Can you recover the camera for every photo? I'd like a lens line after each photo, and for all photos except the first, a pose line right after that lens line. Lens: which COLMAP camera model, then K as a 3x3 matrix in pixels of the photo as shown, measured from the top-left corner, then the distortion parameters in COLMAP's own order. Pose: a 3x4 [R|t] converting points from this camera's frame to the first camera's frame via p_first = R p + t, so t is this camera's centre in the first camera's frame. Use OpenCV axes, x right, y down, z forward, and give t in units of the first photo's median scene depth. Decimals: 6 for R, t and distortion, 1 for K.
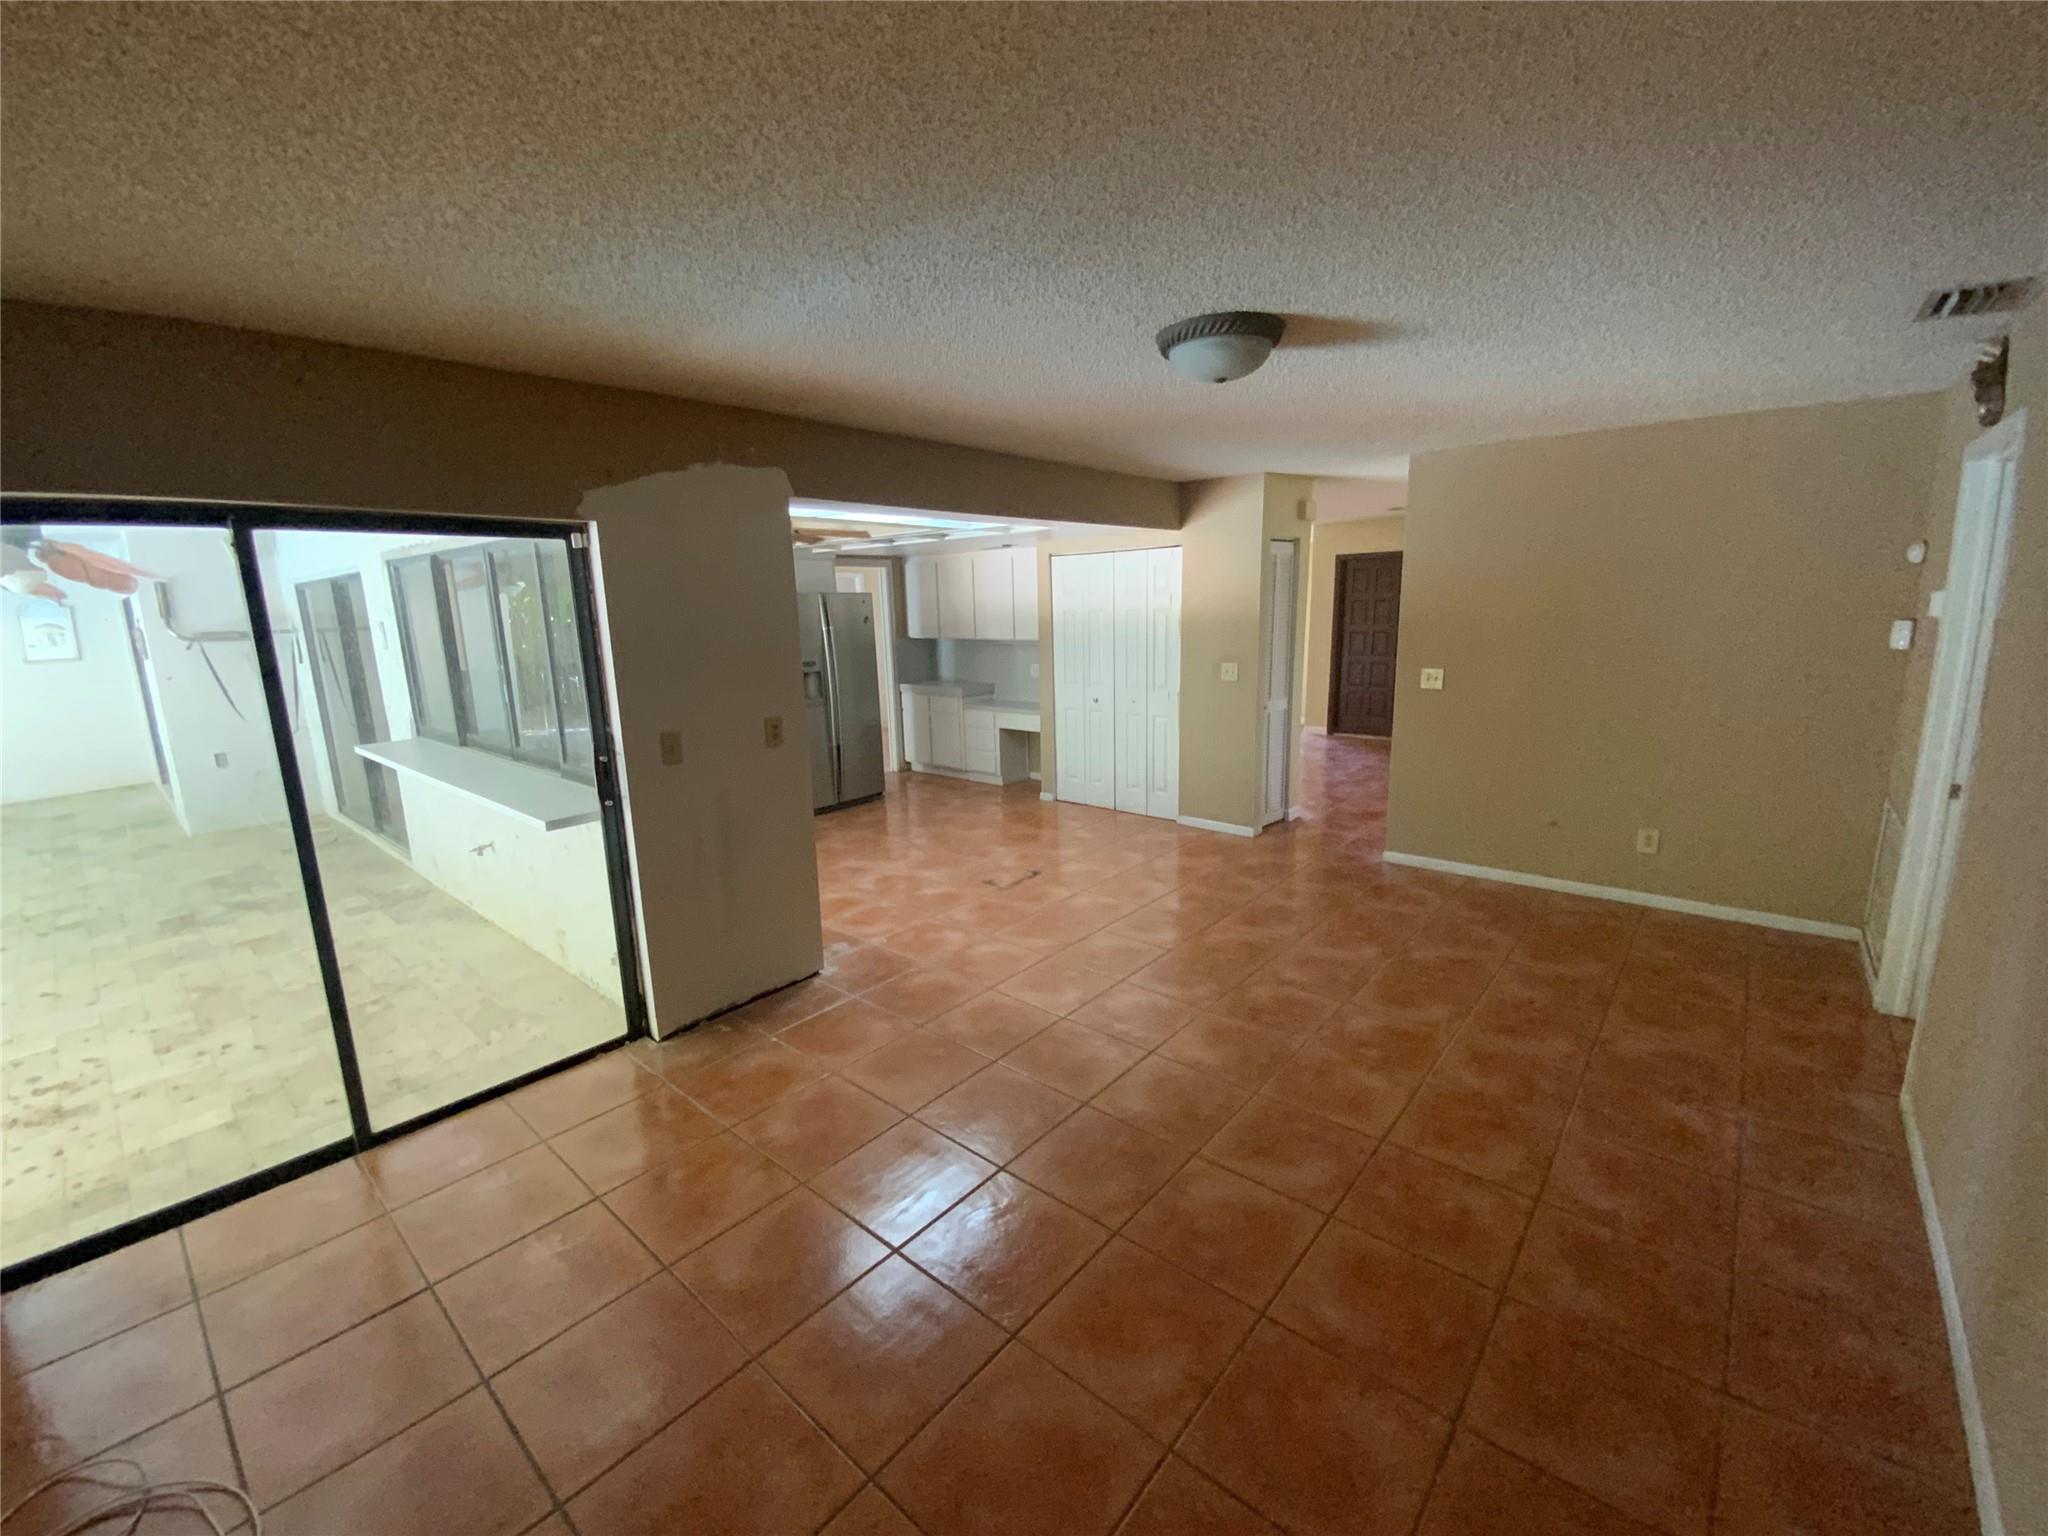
lens RADIAL K [[833.5, 0, 1021.7], [0, 833.5, 758.8], [0, 0, 1]] dist [0.004172, -0.000625]
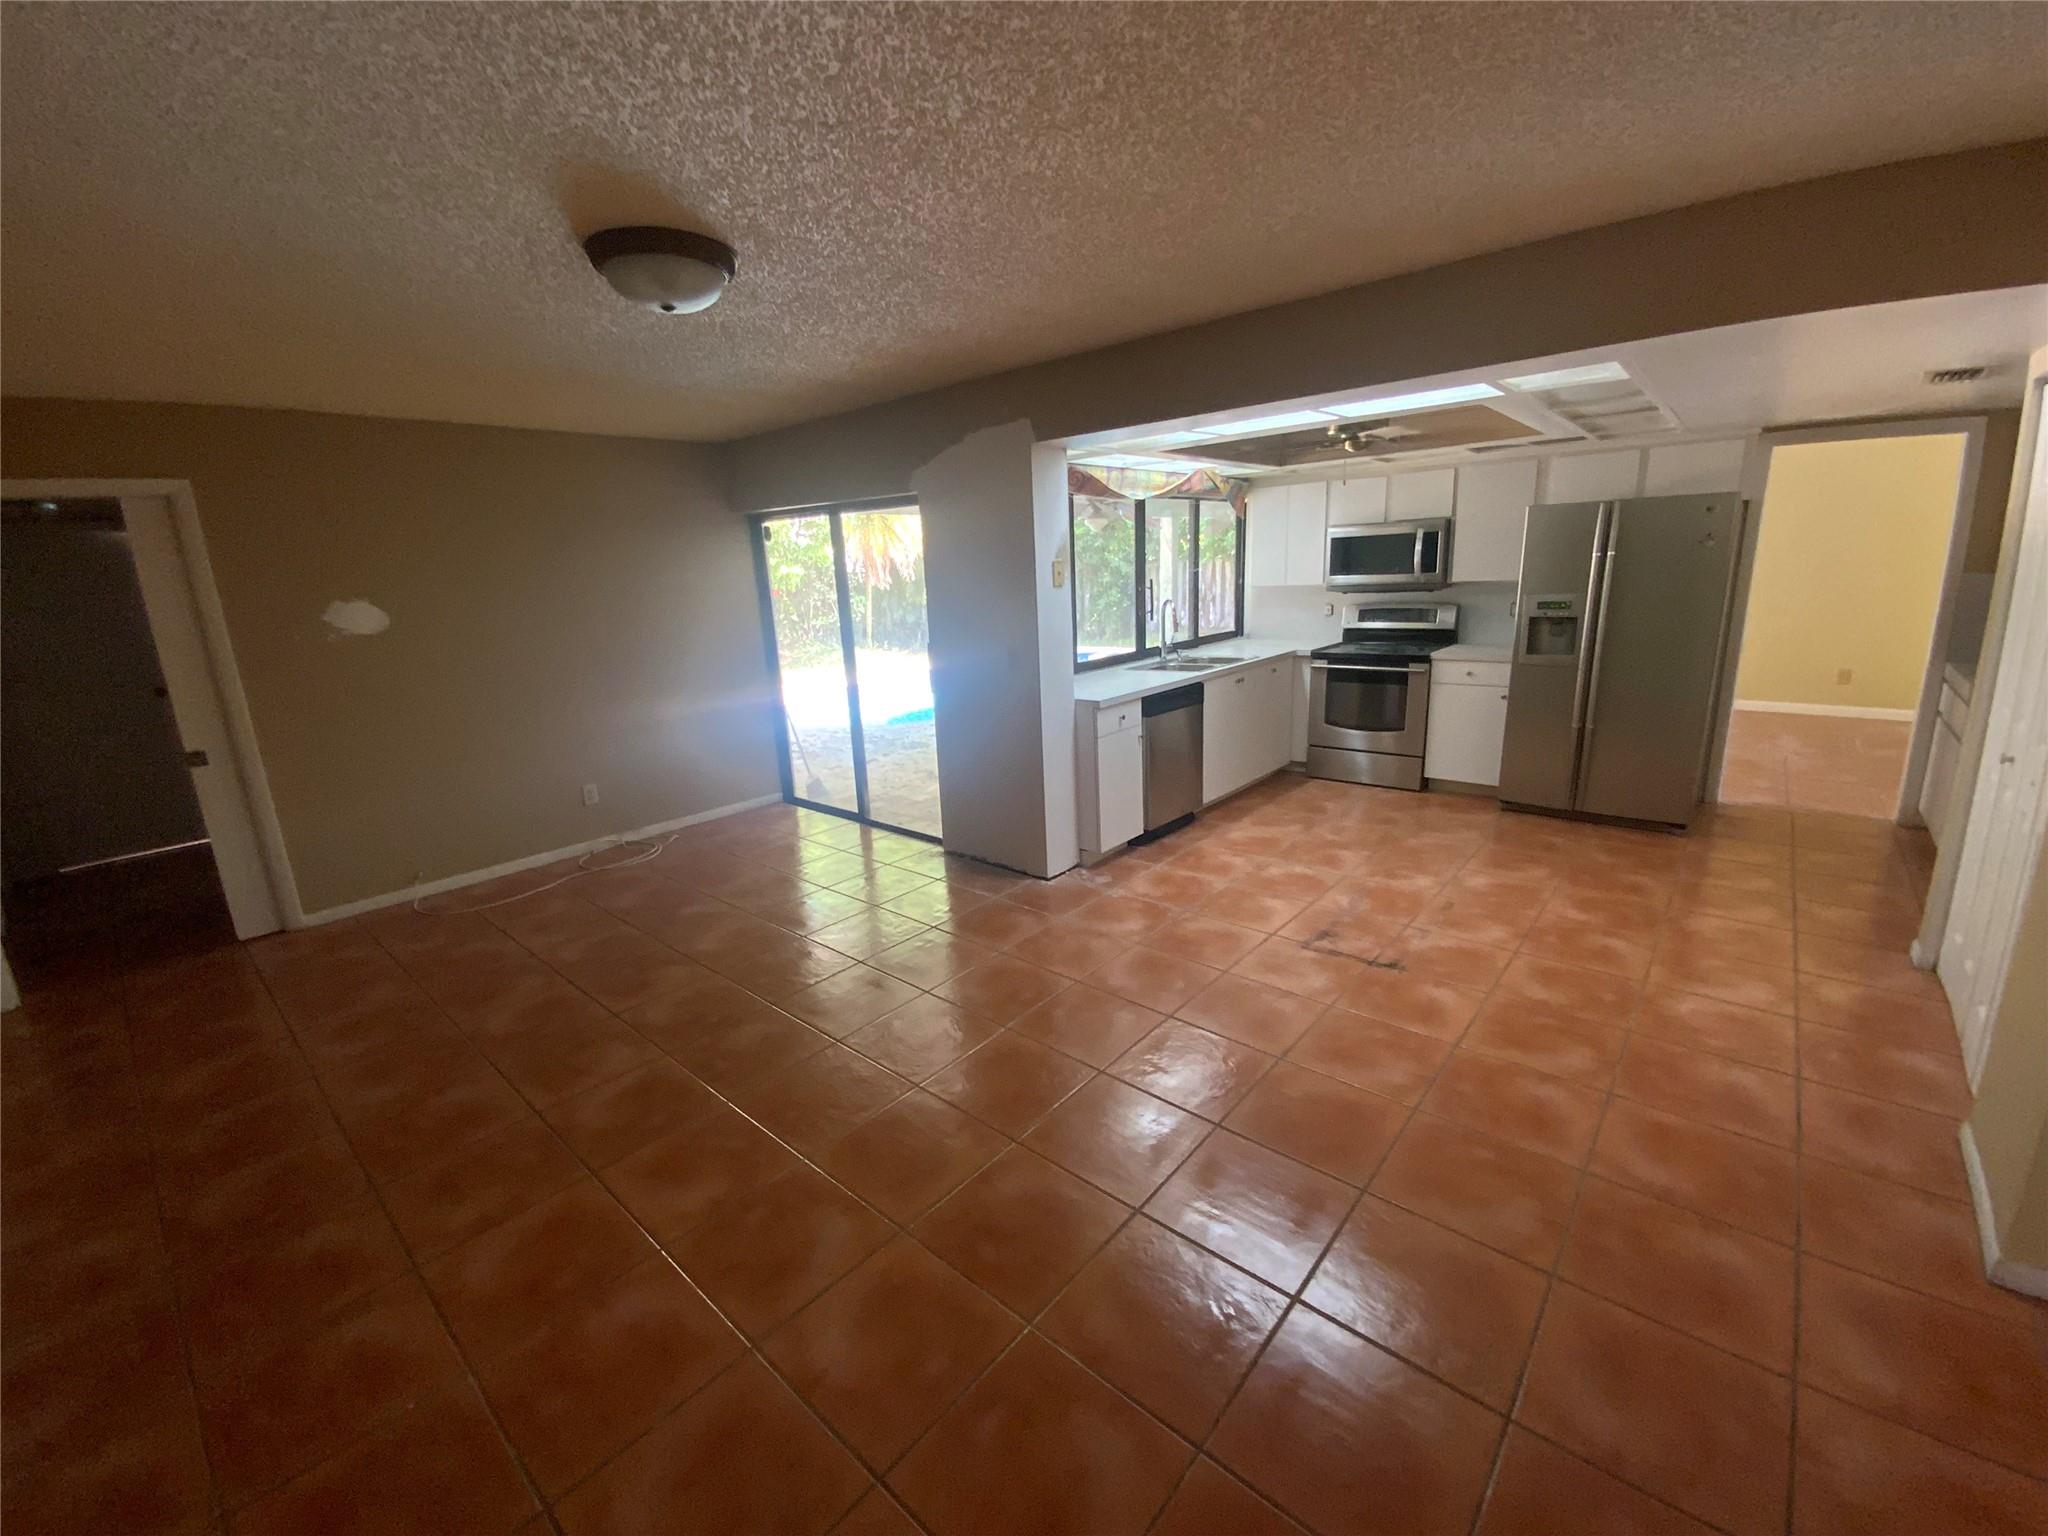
lens RADIAL K [[833.5, 0, 1021.7], [0, 833.5, 758.8], [0, 0, 1]] dist [0.004172, -0.000625]
pose [[-0.004173, 0.264813, -0.964291, 0.884638], [-0.143902, 0.954103, 0.262638, -0.208677], [0.989583, 0.139859, 0.034125, 1.018603]]
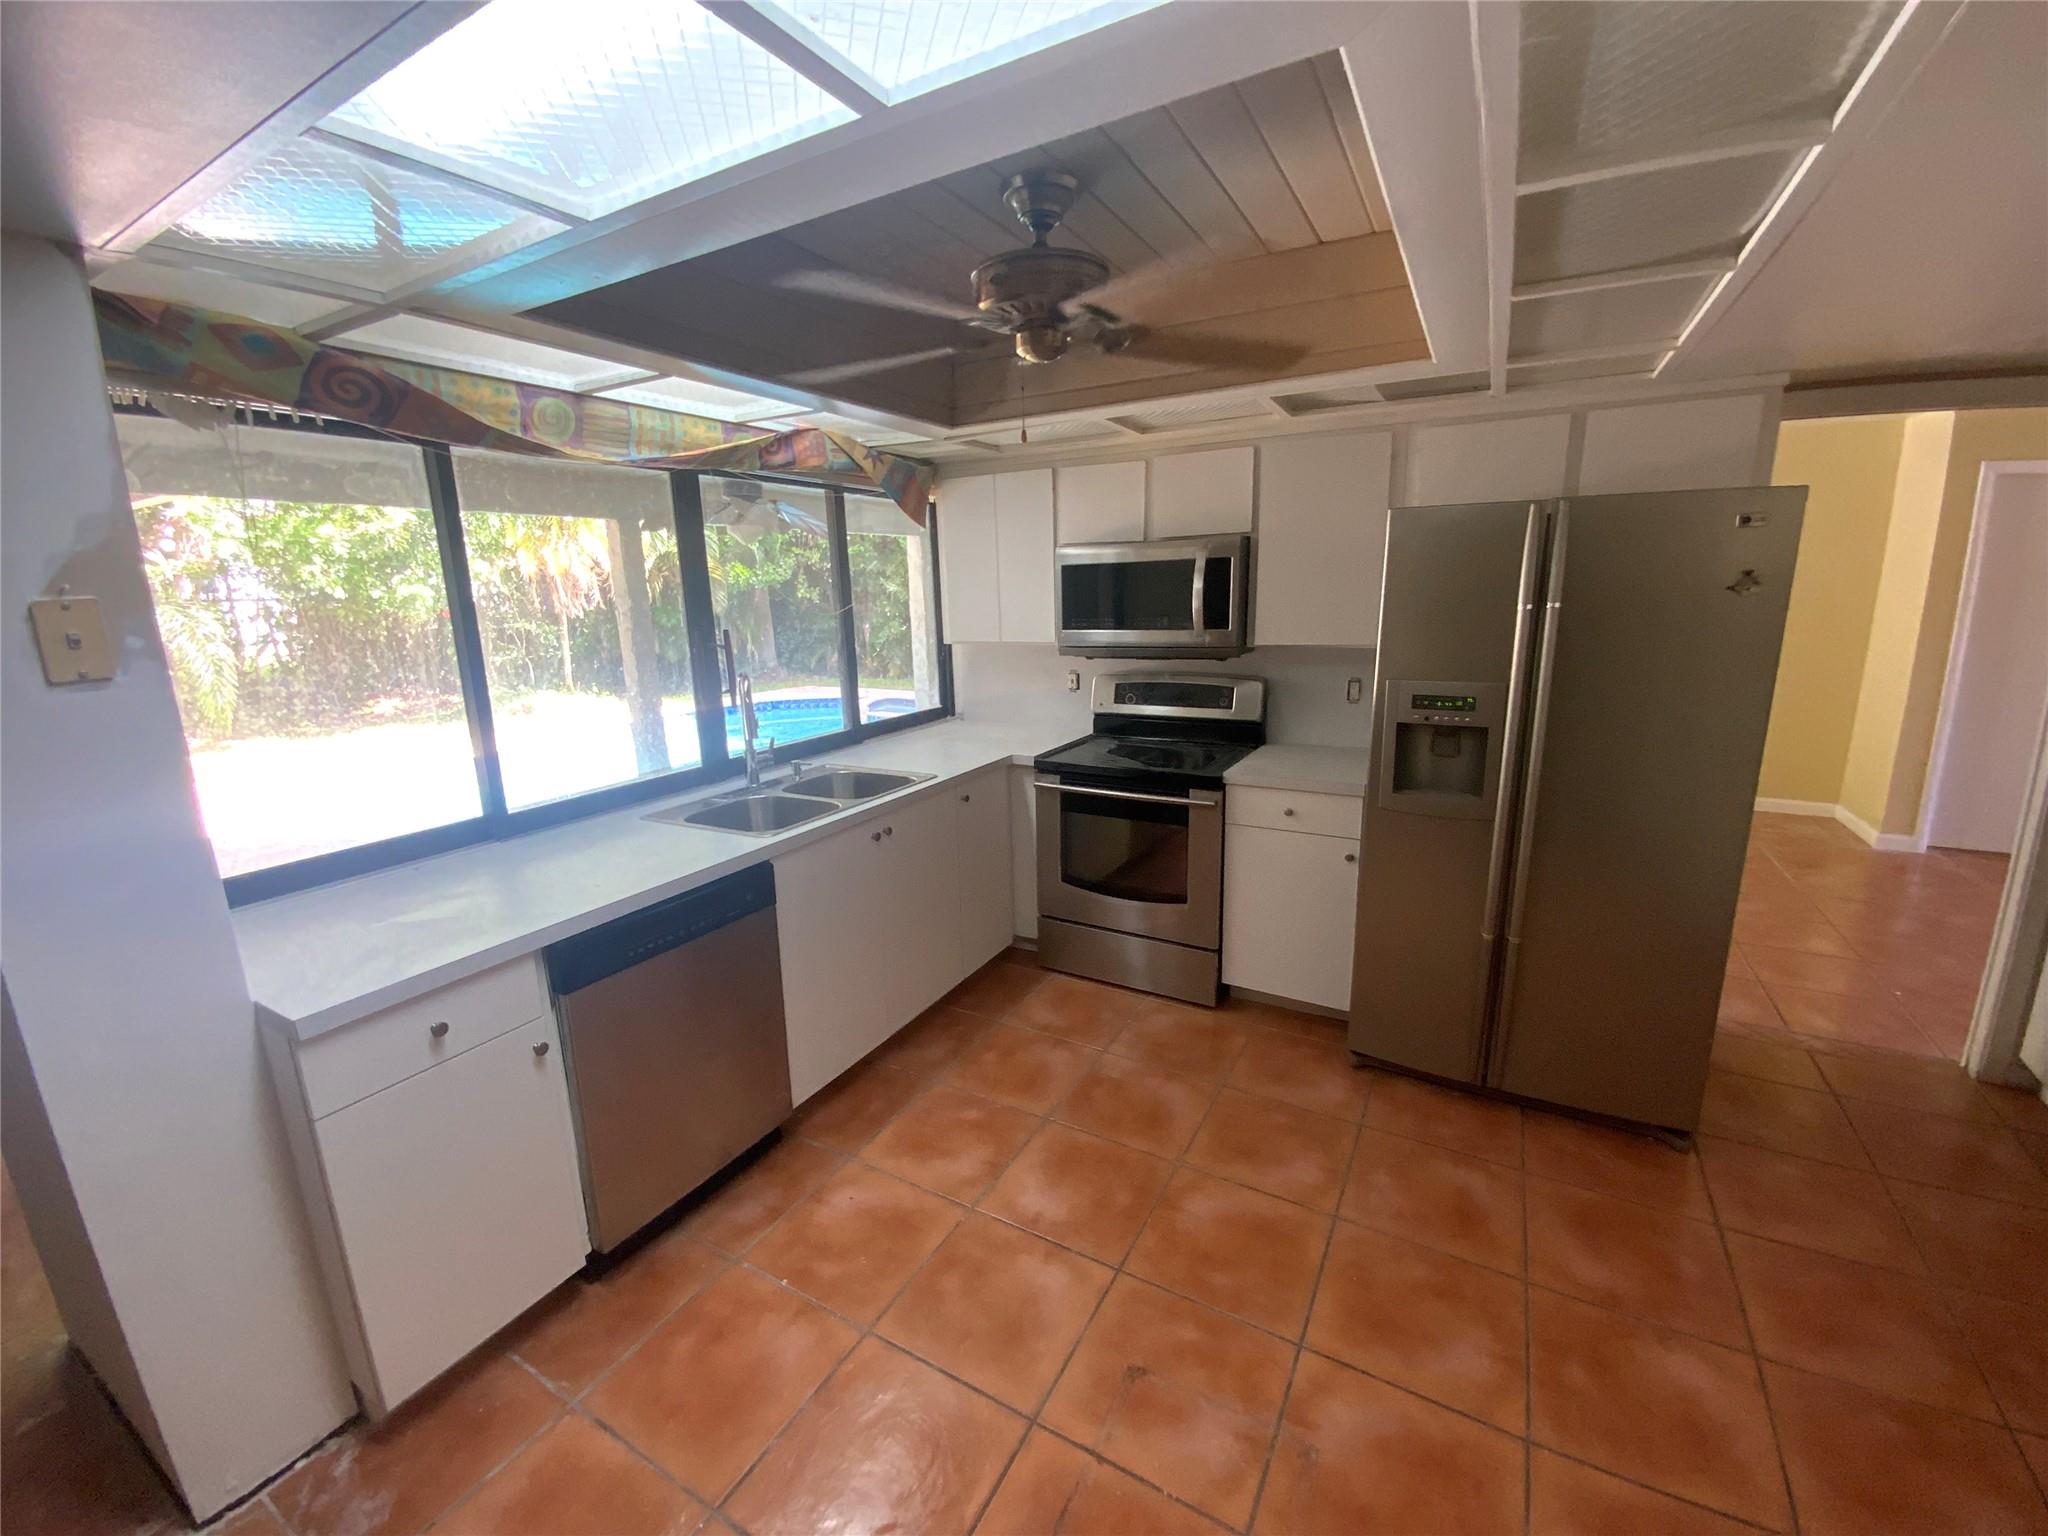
lens RADIAL K [[833.5, 0, 1021.7], [0, 833.5, 758.8], [0, 0, 1]] dist [0.004172, -0.000625]
pose [[0.198386, 0.233577, -0.951885, 0.131580], [-0.168371, 0.964873, 0.201673, -0.249997], [0.965554, 0.120261, 0.230745, 1.381593]]
